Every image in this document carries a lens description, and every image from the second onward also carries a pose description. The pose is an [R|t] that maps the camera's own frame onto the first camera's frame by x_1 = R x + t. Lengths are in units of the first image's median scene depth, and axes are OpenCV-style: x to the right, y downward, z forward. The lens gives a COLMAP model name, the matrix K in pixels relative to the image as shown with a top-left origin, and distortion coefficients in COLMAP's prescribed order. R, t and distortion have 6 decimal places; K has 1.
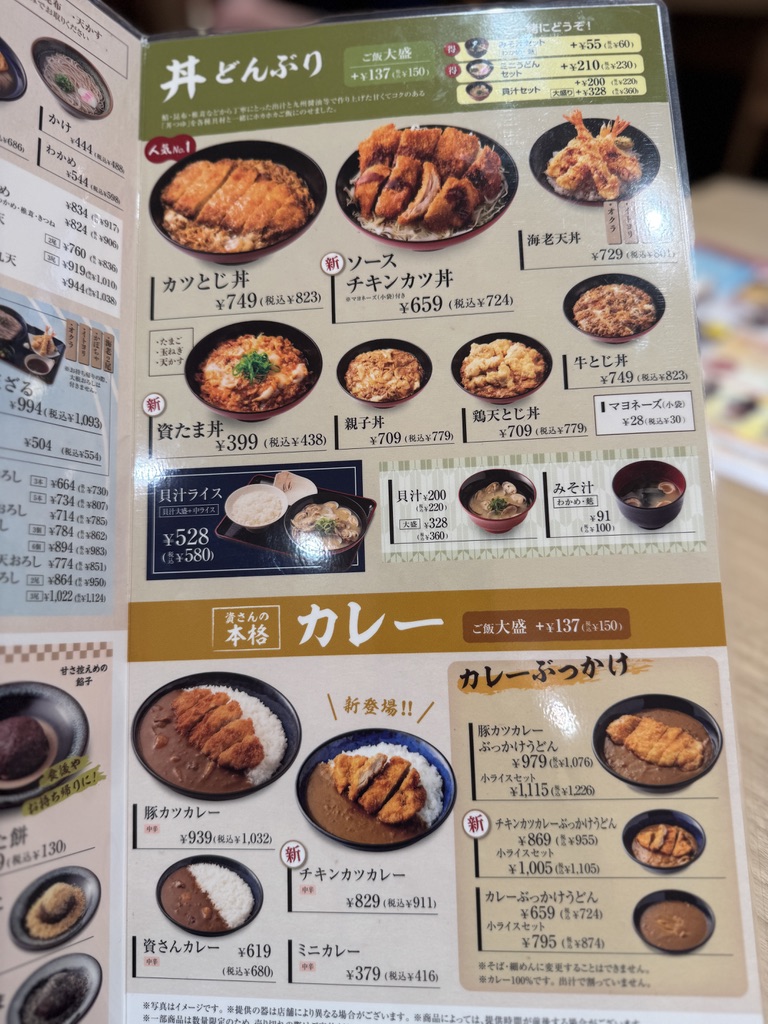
lens RADIAL K [[739.9, 0, 380.7], [0, 739.9, 508.4], [0, 0, 1]] dist [-0.040026, 0.000183]
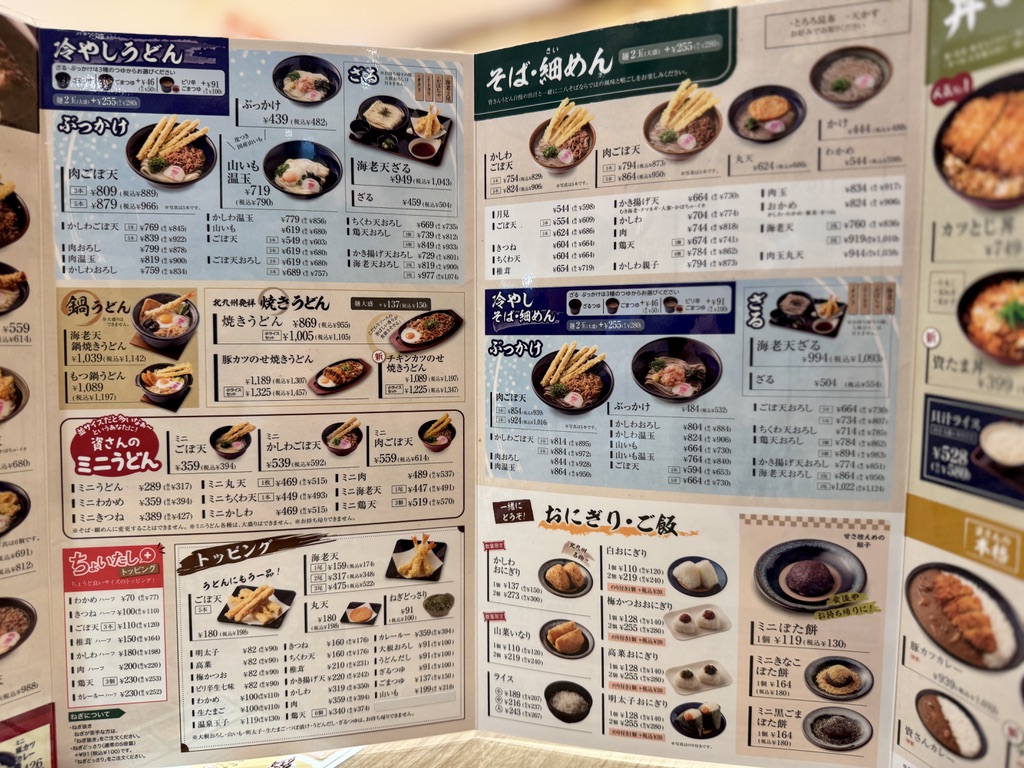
lens RADIAL K [[739.9, 0, 512.0], [0, 739.9, 384.0], [0, 0, 1]] dist [-0.040026, 0.000183]
pose [[0.391543, 0.166753, -0.904924, 0.524617], [0.136028, 0.962147, 0.236154, -0.462824], [0.910050, -0.215559, 0.354039, -0.034501]]
